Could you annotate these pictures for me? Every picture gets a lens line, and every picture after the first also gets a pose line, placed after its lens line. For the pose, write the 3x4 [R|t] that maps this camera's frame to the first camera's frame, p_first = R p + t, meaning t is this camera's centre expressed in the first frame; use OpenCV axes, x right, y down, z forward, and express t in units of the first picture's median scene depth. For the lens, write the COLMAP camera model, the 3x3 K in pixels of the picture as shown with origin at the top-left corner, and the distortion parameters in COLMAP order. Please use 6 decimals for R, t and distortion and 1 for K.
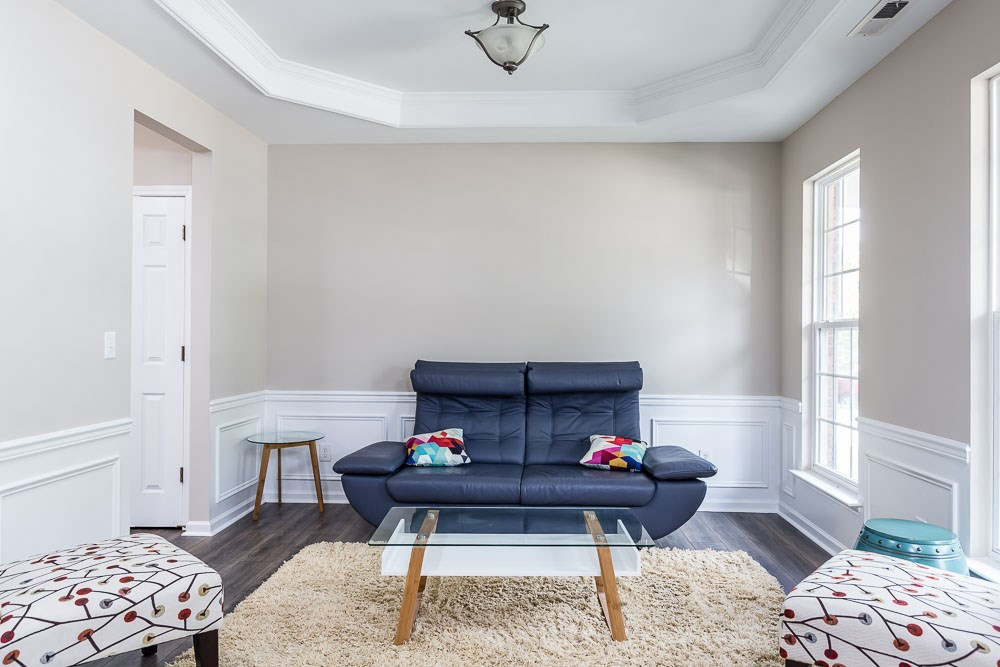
lens RADIAL K [[677.2, 0, 505.2], [0, 677.2, 334.9], [0, 0, 1]] dist [-0.000643, -0.010019]
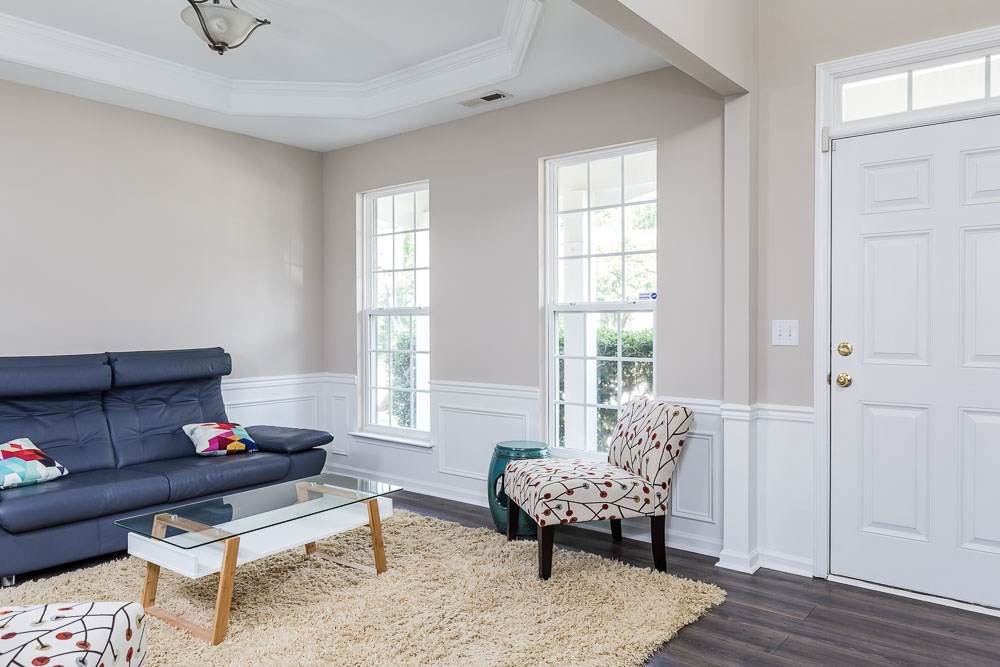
lens RADIAL K [[677.2, 0, 508.2], [0, 677.2, 330.1], [0, 0, 1]] dist [-0.000643, -0.010019]
pose [[0.605235, -0.018774, 0.795826, -0.391057], [0.008806, 0.999819, 0.016889, 0.000539], [-0.795998, -0.003214, 0.605290, 0.056021]]
